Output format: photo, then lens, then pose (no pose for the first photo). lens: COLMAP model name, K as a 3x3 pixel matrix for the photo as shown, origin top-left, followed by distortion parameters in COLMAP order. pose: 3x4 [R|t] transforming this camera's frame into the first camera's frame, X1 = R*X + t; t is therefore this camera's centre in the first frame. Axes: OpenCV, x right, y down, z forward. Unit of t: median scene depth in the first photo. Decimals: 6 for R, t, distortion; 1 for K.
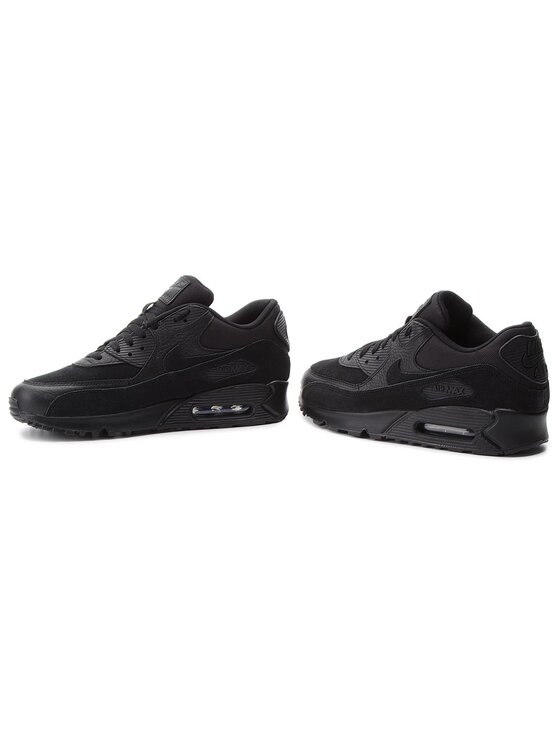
lens RADIAL K [[1172.5, 0, 280.0], [0, 1172.5, 373.0], [0, 0, 1]] dist [0.020420, 0.026531]
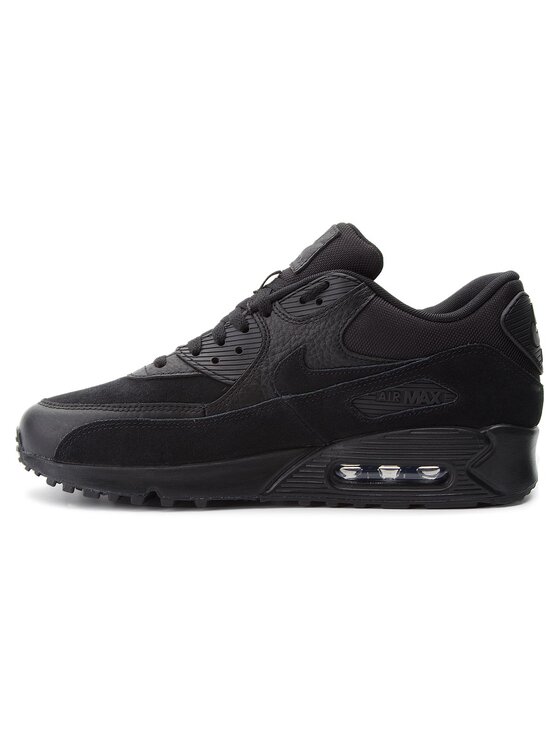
lens RADIAL K [[1172.5, 0, 280.0], [0, 1172.5, 373.0], [0, 0, 1]] dist [0.020420, 0.026531]
pose [[0.919219, 0.031354, -0.392497, 0.114358], [-0.053062, 0.997596, -0.044580, 0.012853], [0.390156, 0.061806, 0.918672, 0.502425]]
